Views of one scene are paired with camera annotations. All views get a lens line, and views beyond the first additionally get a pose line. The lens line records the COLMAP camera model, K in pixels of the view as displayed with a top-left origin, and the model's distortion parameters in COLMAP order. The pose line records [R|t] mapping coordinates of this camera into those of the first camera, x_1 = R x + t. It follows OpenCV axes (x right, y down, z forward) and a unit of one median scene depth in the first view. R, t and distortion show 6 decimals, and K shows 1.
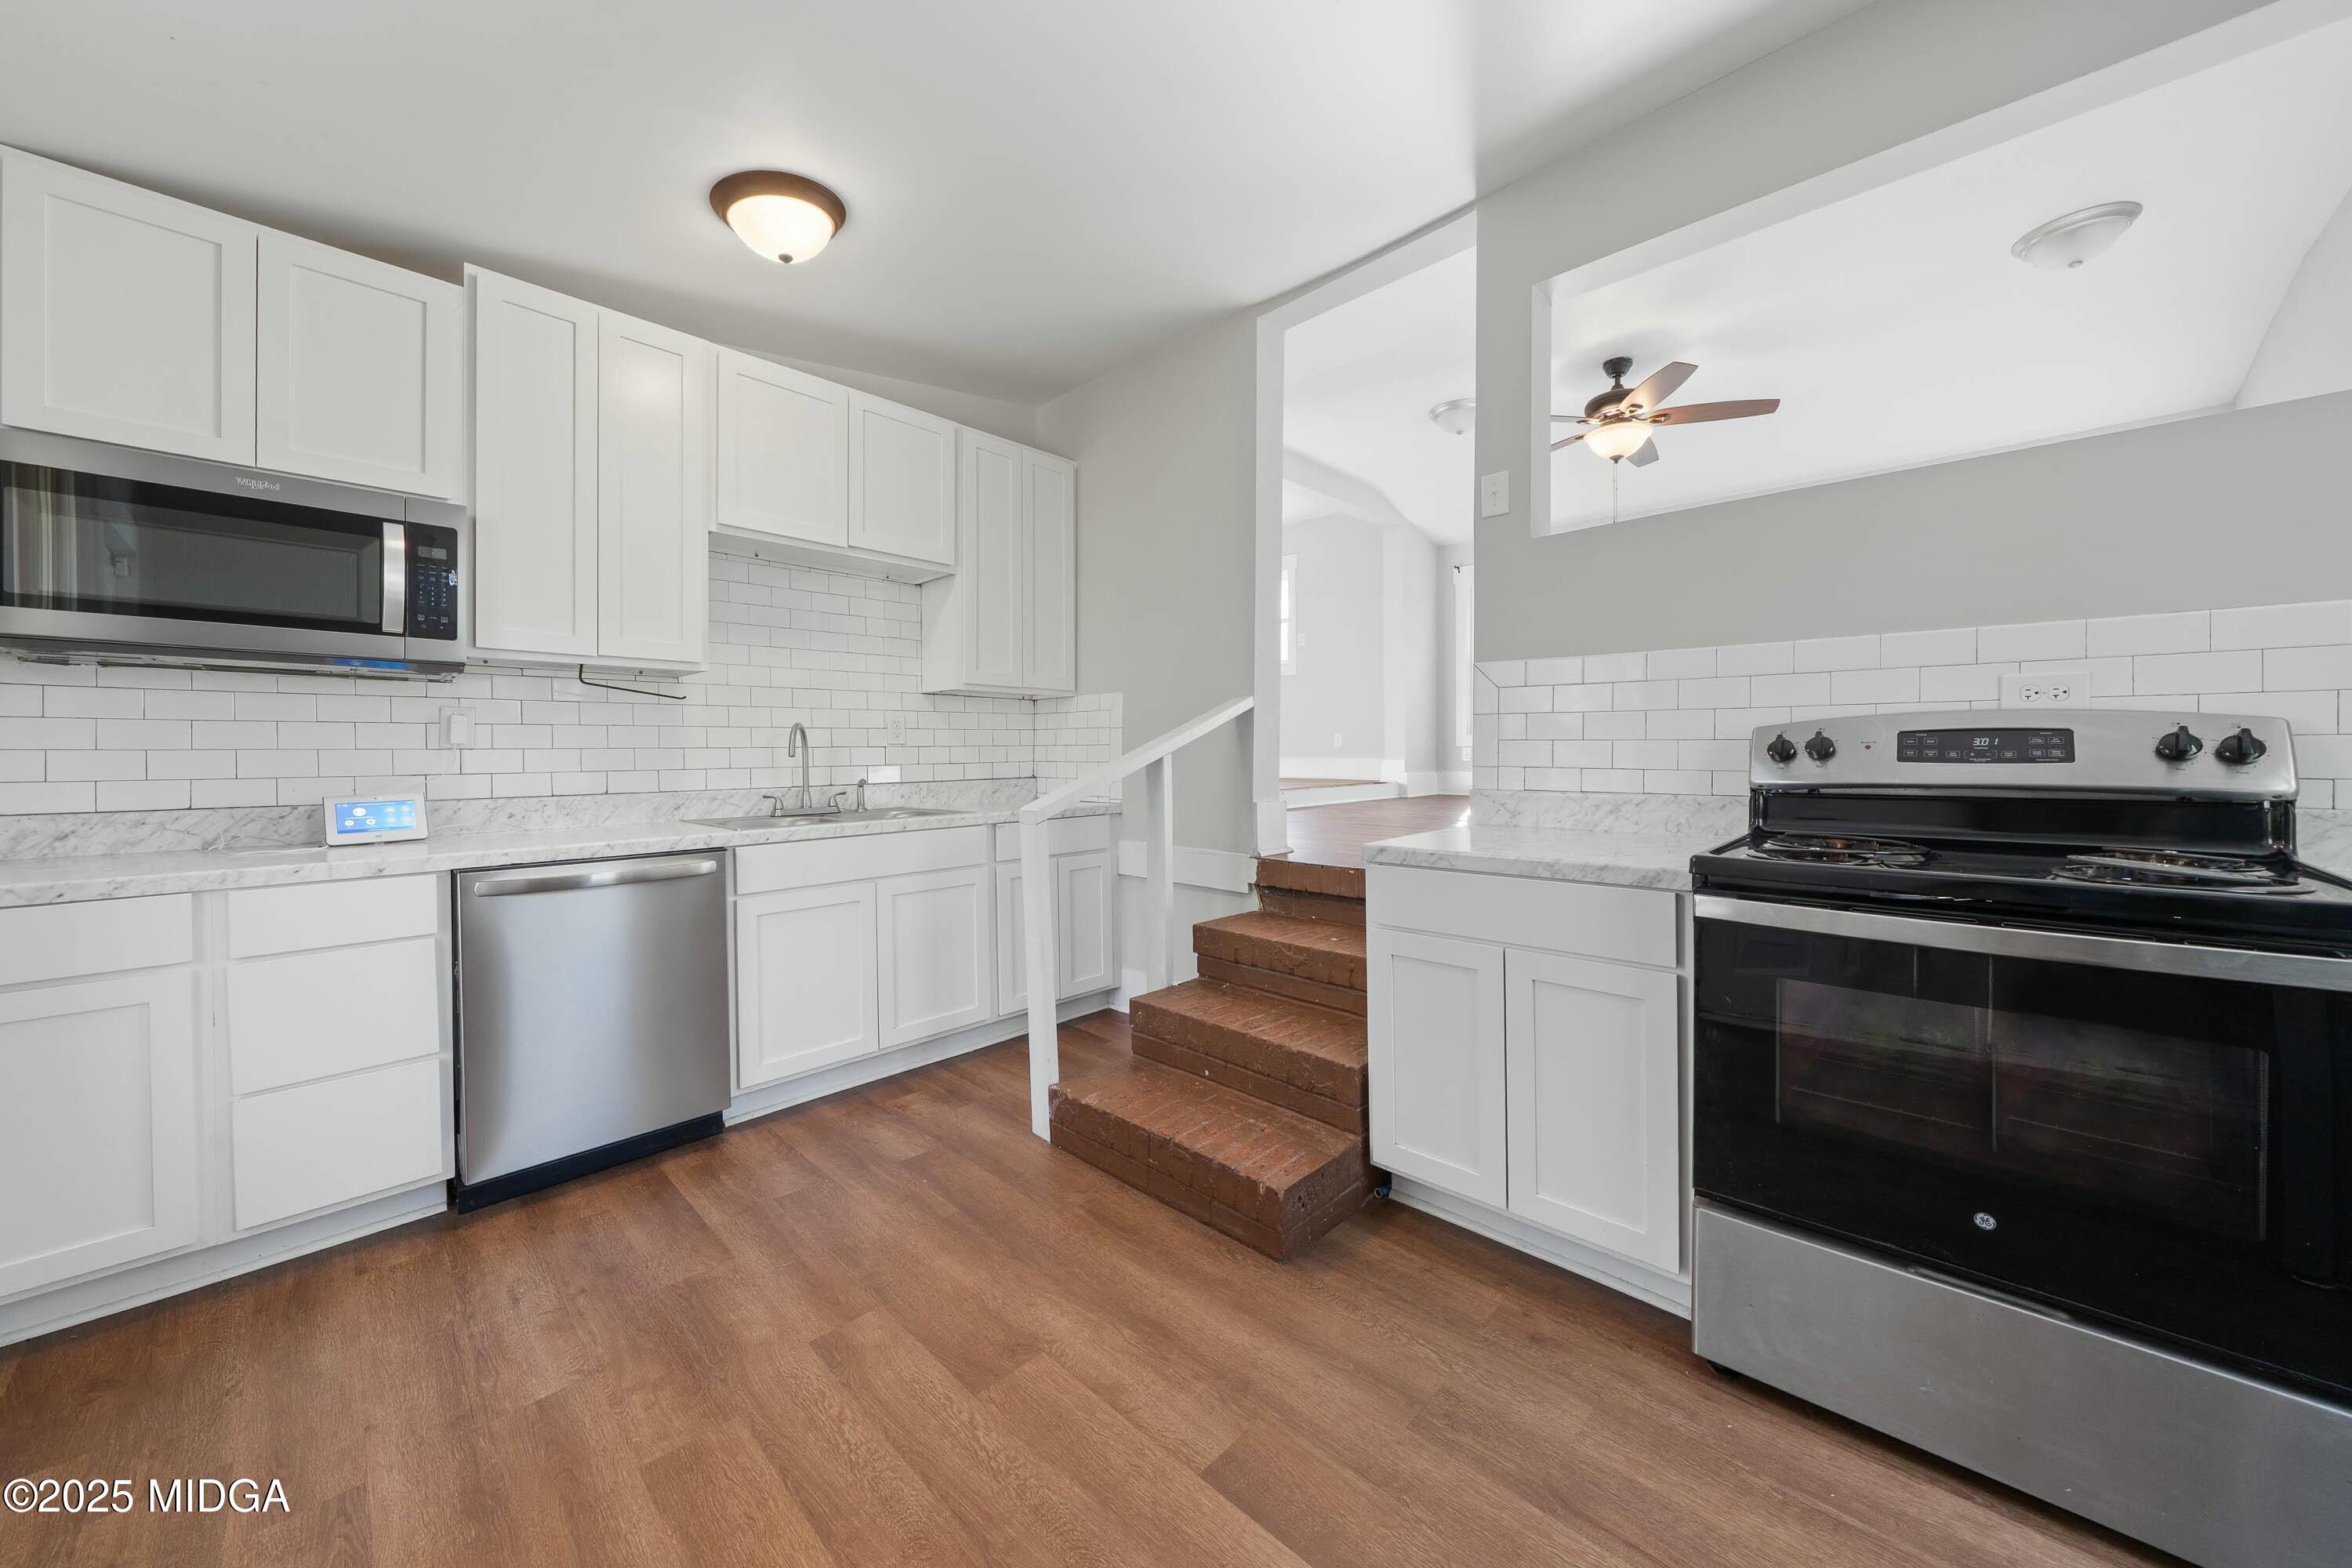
lens RADIAL K [[815.4, 0, 1172.7], [0, 815.4, 767.0], [0, 0, 1]] dist [-0.002598, -0.000410]
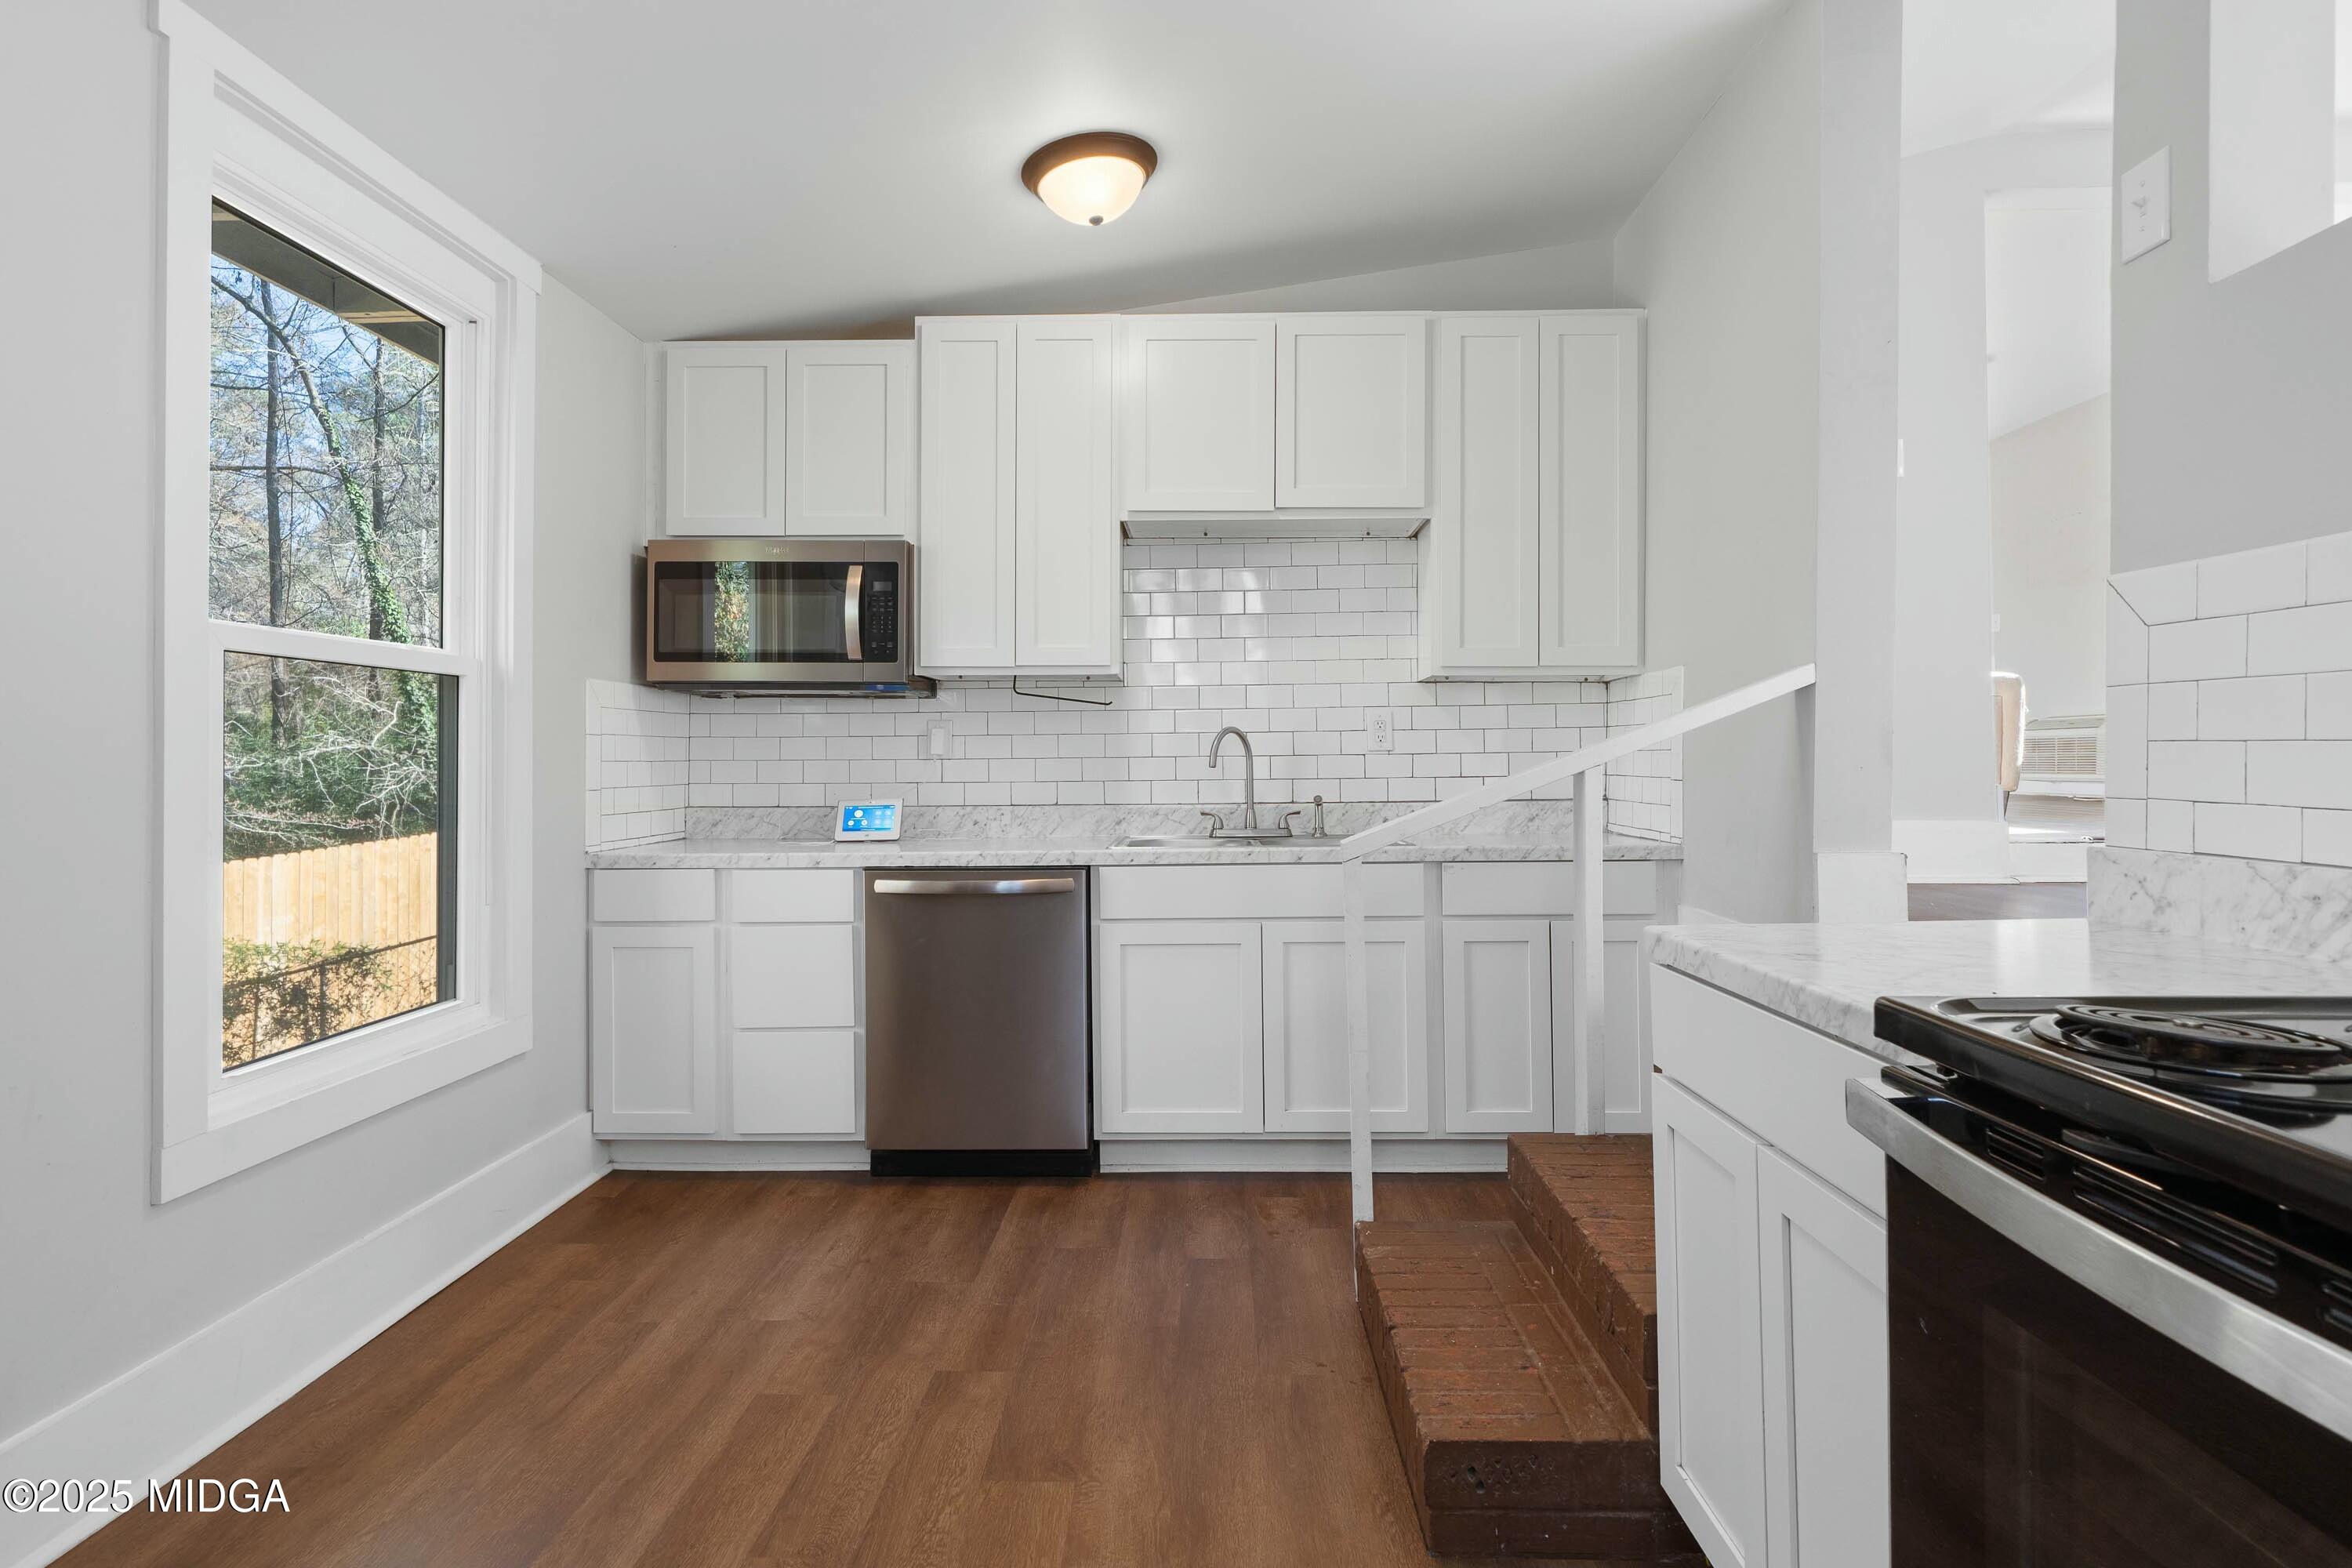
lens RADIAL K [[1203.7, 0, 1178.6], [0, 1203.7, 768.4], [0, 0, 1]] dist [-0.002261, -0.000393]
pose [[0.683805, 0.005904, -0.729641, 0.567955], [-0.012094, 0.999922, -0.003244, -0.009514], [0.729564, 0.011043, 0.683823, 0.155671]]
